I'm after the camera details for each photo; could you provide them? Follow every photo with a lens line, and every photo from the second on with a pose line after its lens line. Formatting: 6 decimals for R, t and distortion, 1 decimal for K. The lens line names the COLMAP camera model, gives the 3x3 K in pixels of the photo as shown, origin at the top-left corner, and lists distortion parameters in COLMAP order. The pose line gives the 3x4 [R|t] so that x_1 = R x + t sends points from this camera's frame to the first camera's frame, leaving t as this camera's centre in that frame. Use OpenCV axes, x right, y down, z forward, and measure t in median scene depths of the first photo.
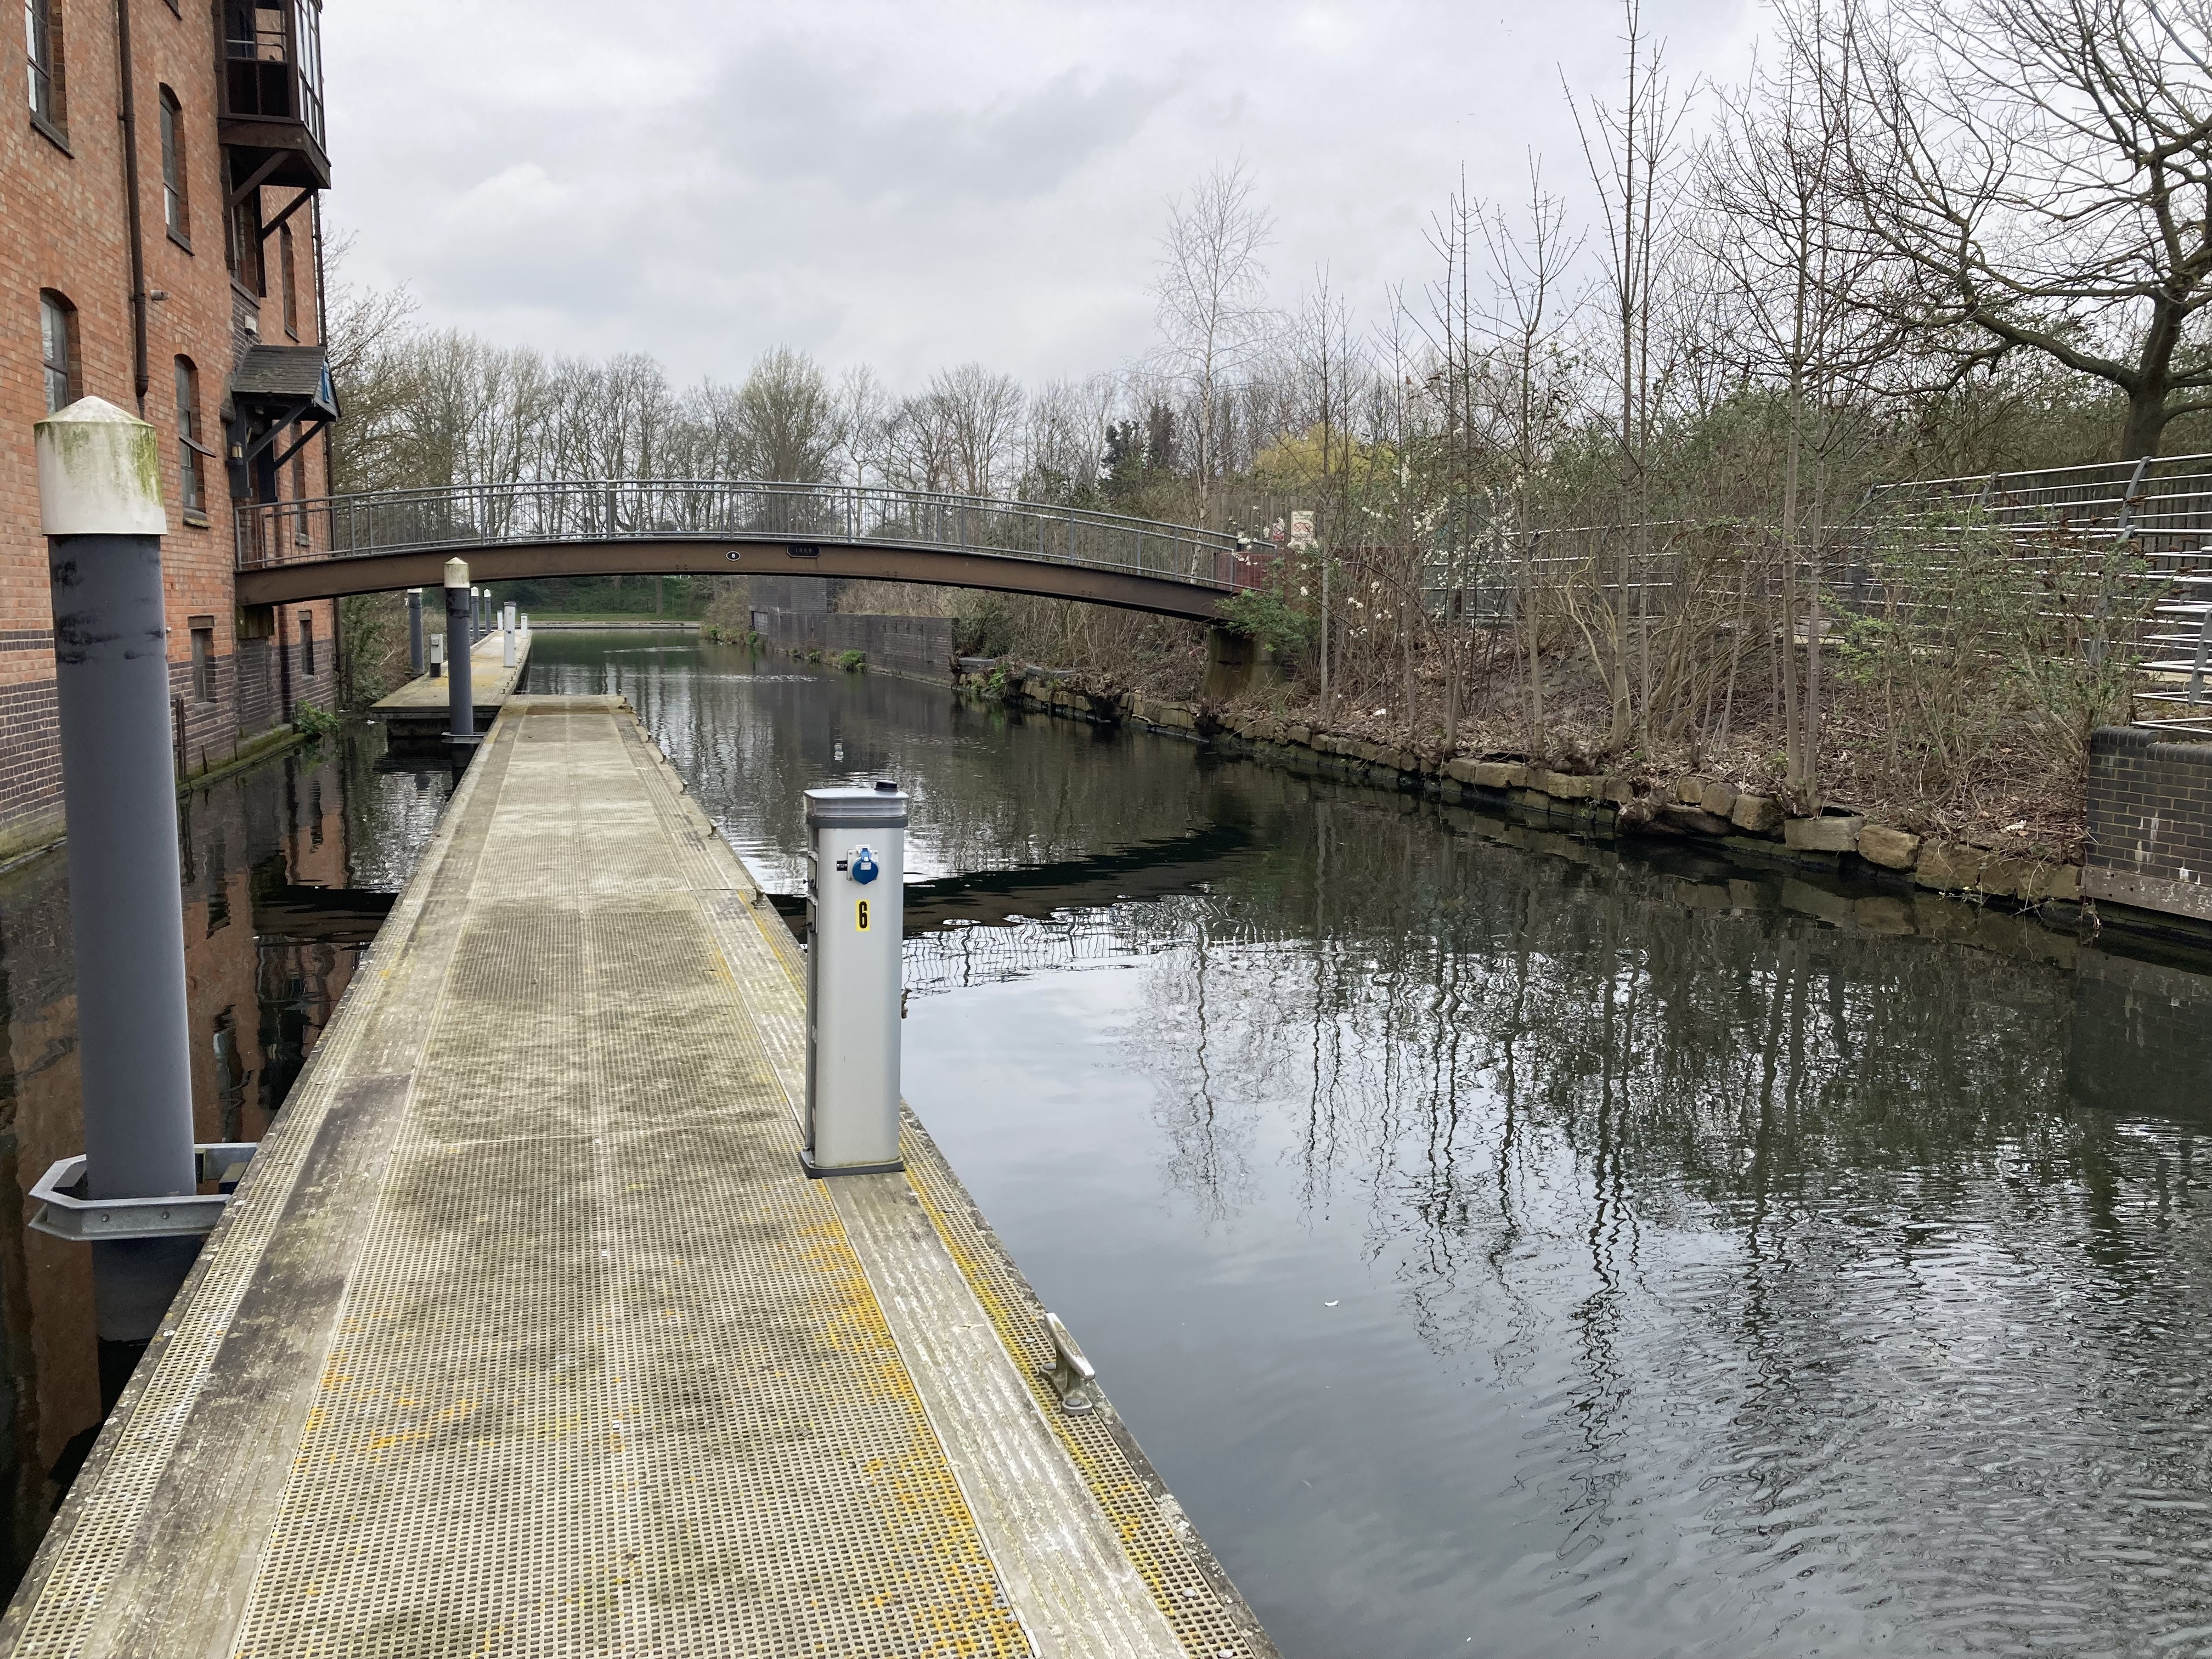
lens RADIAL K [[1833.8, 0, 1109.6], [0, 1833.8, 818.3], [0, 0, 1]] dist [0.049585, -0.052411]
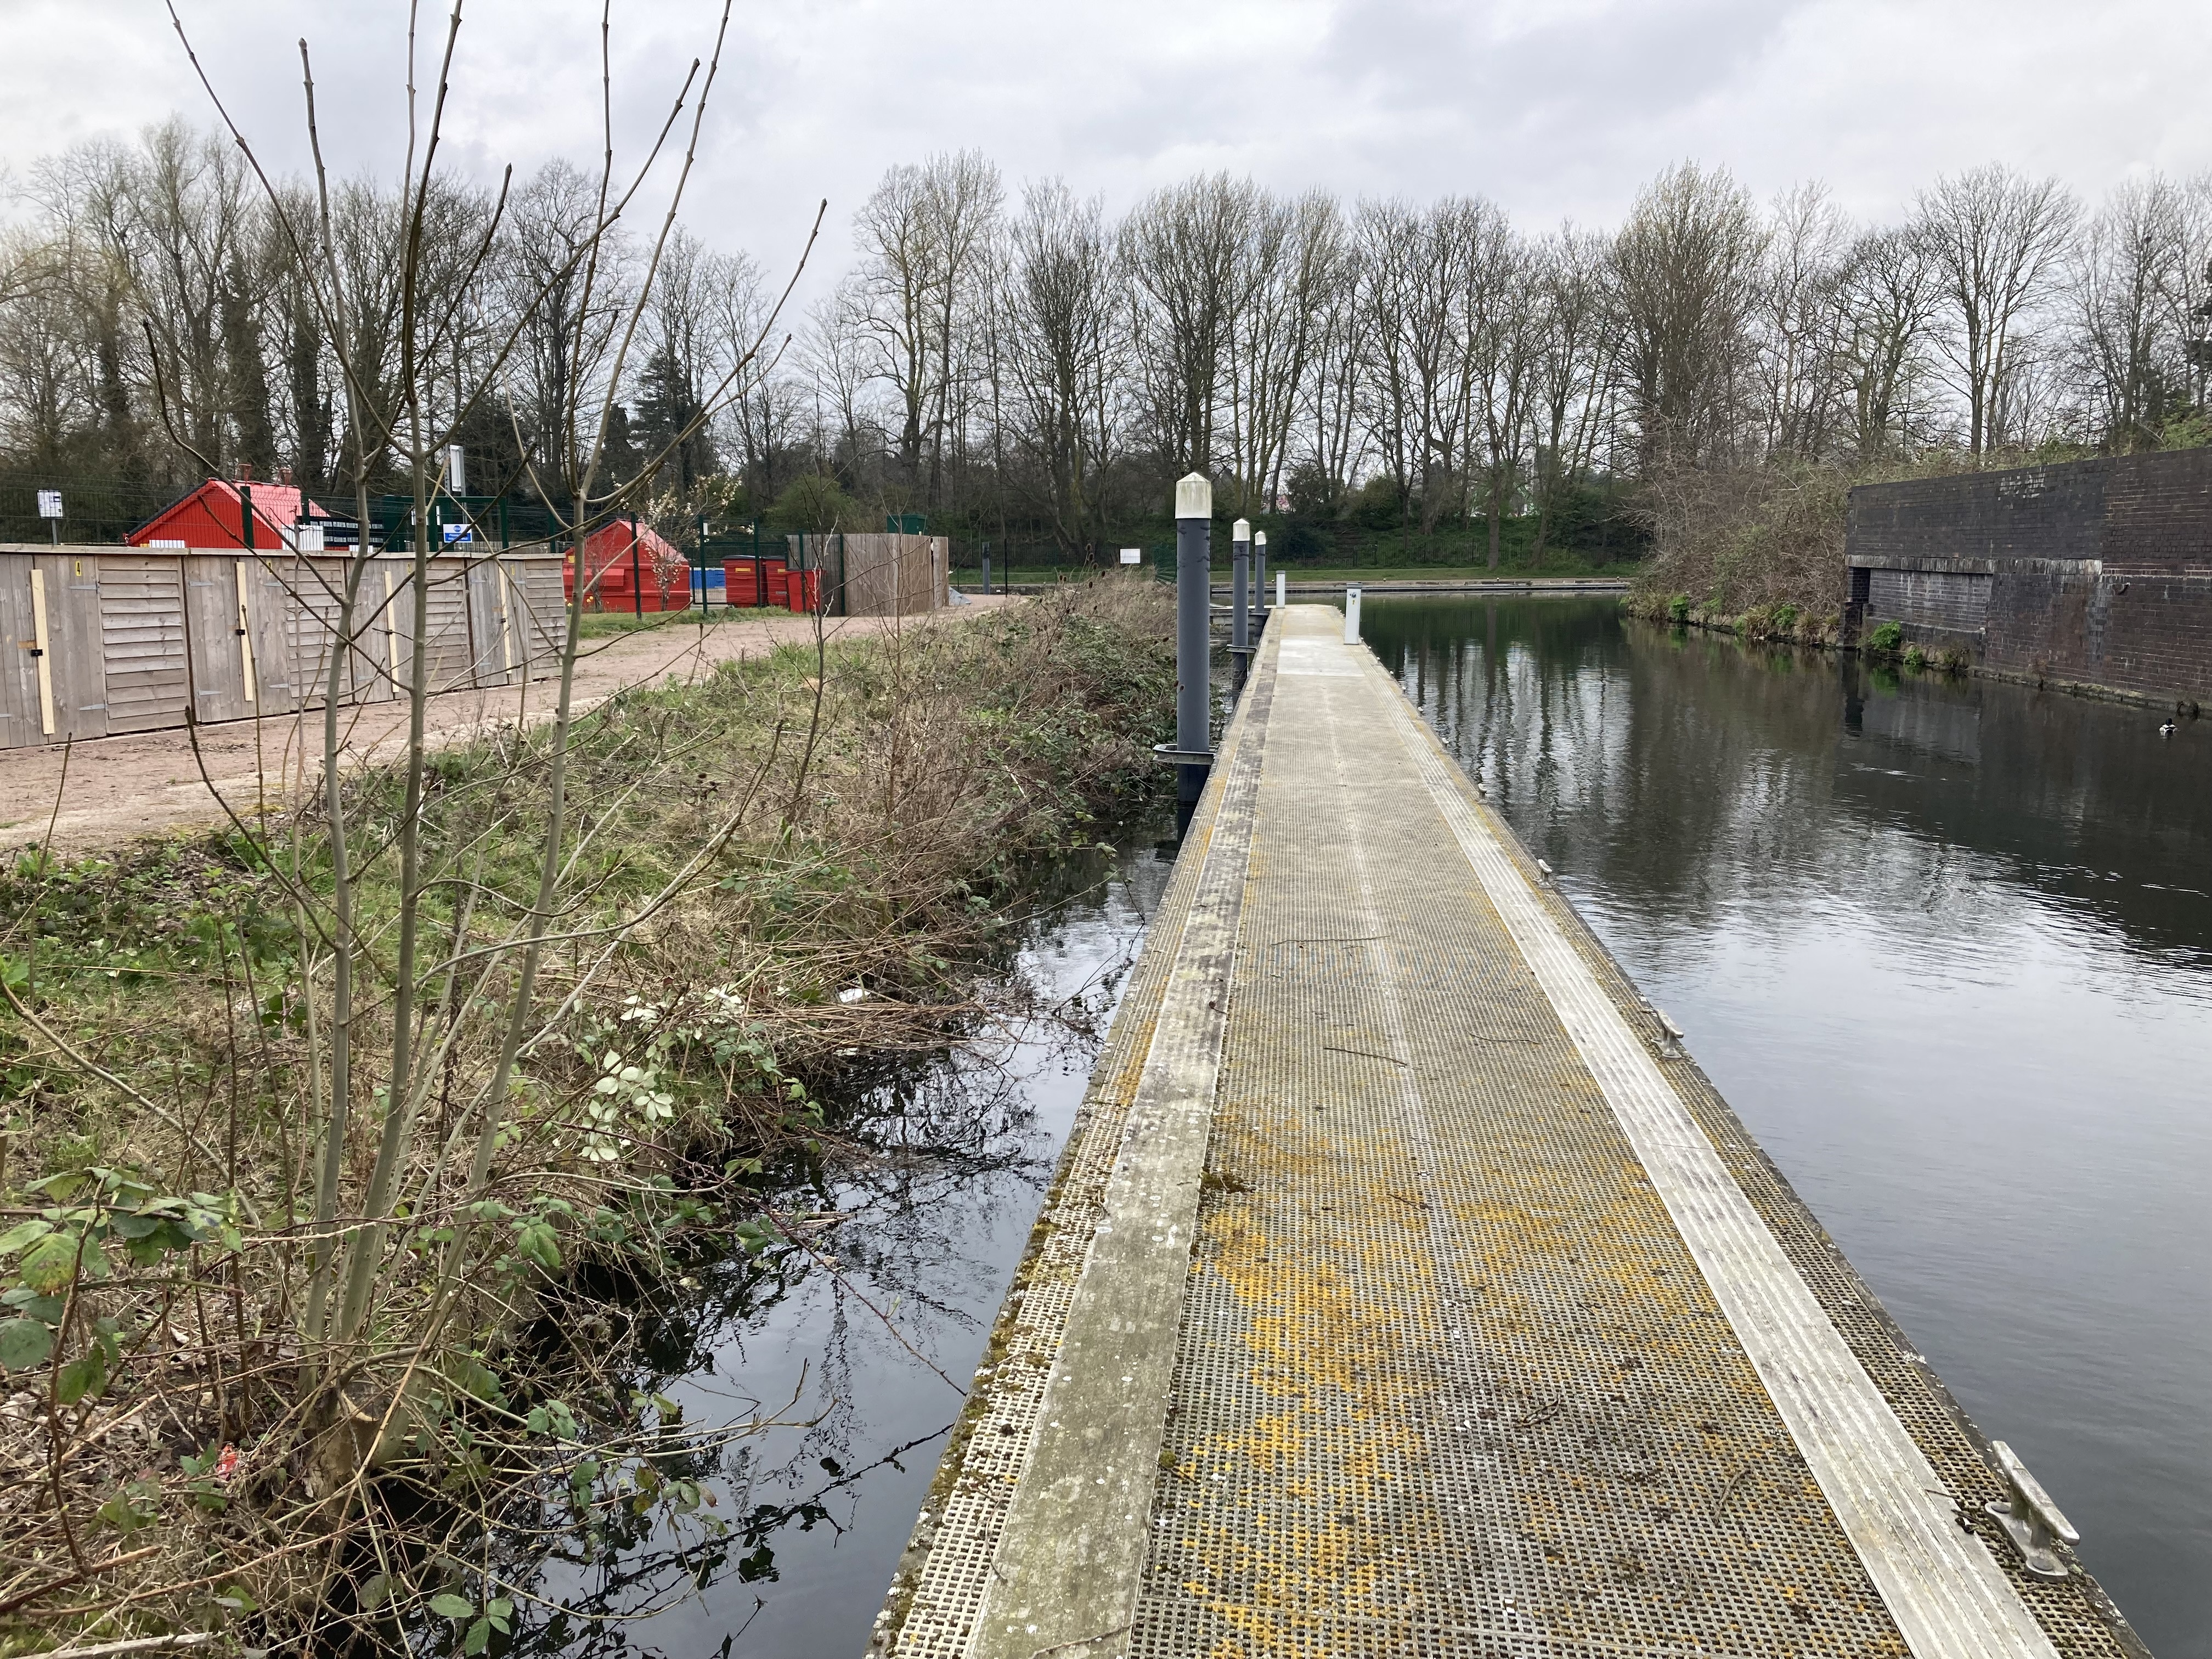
lens RADIAL K [[1833.8, 0, 1109.6], [0, 1833.8, 818.3], [0, 0, 1]] dist [0.049585, -0.052411]
pose [[0.923034, 0.043912, -0.382205, -0.103844], [-0.034287, 0.998901, 0.031960, -0.033142], [0.383188, -0.016396, 0.923525, 0.296577]]
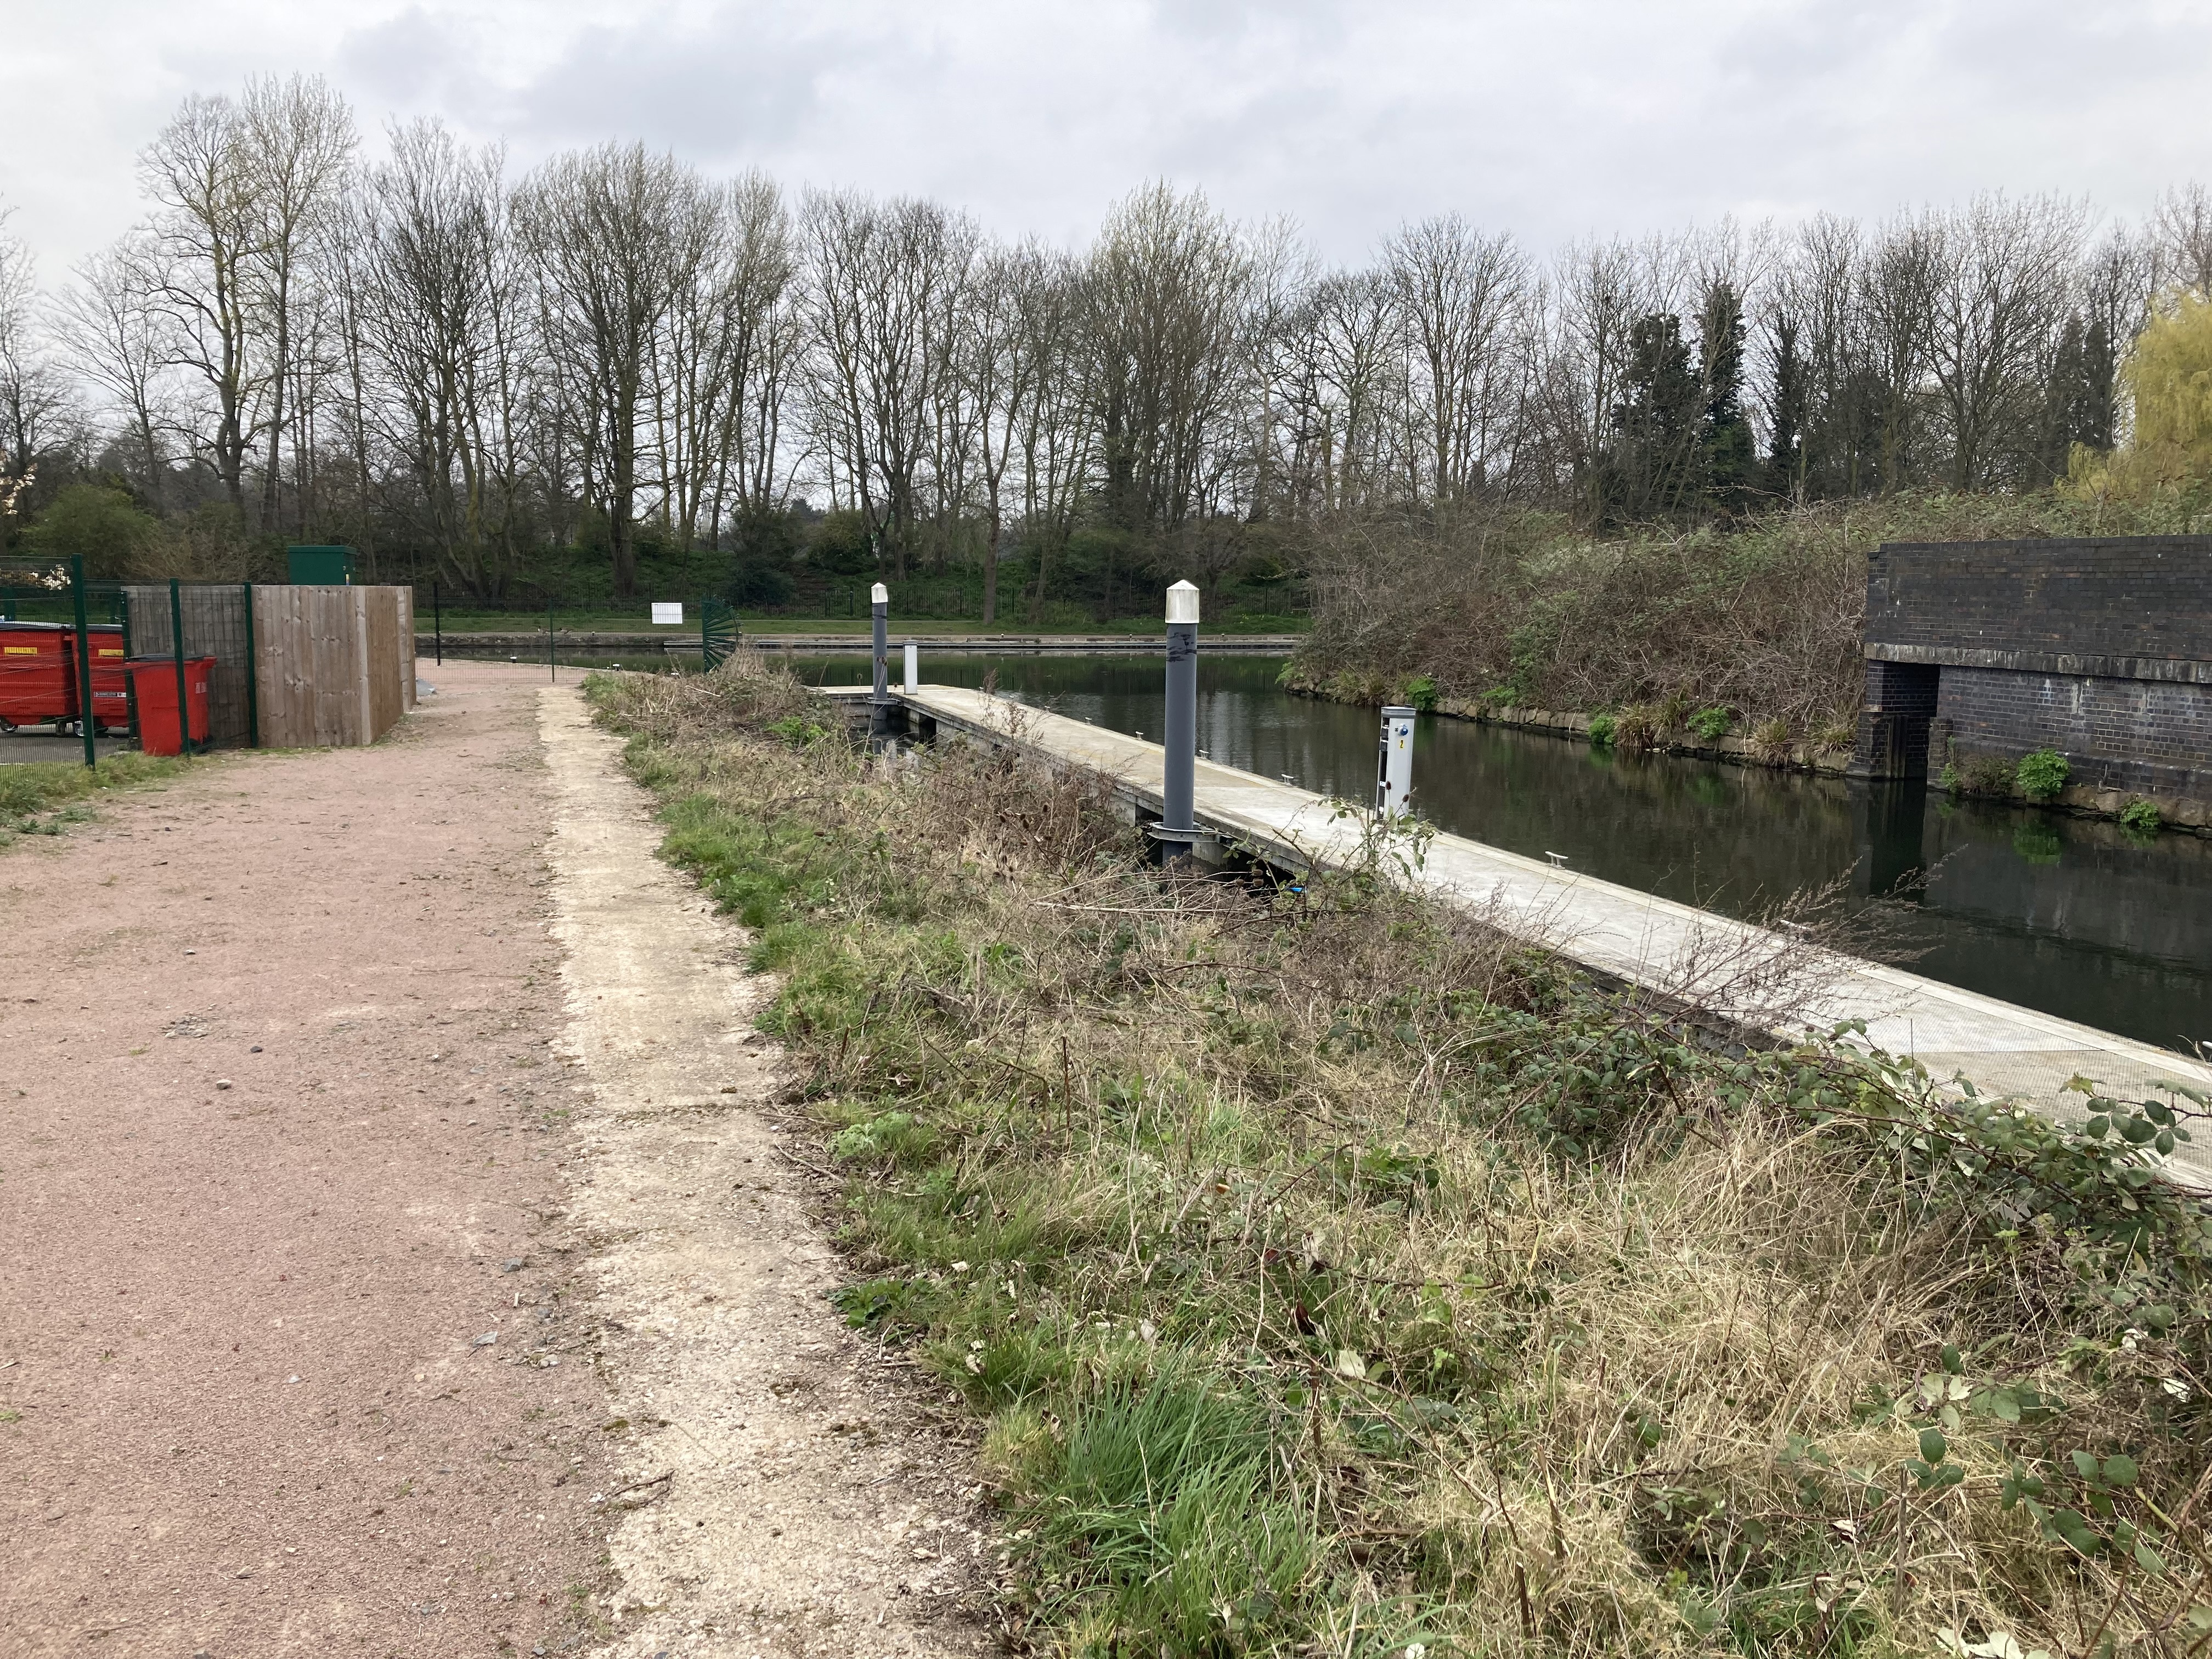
lens RADIAL K [[1833.8, 0, 1109.6], [0, 1833.8, 818.3], [0, 0, 1]] dist [0.049585, -0.052411]
pose [[0.999095, 0.007155, -0.041933, -0.167942], [-0.007006, 0.999969, 0.003682, -0.047026], [0.041958, -0.003385, 0.999114, 0.386144]]
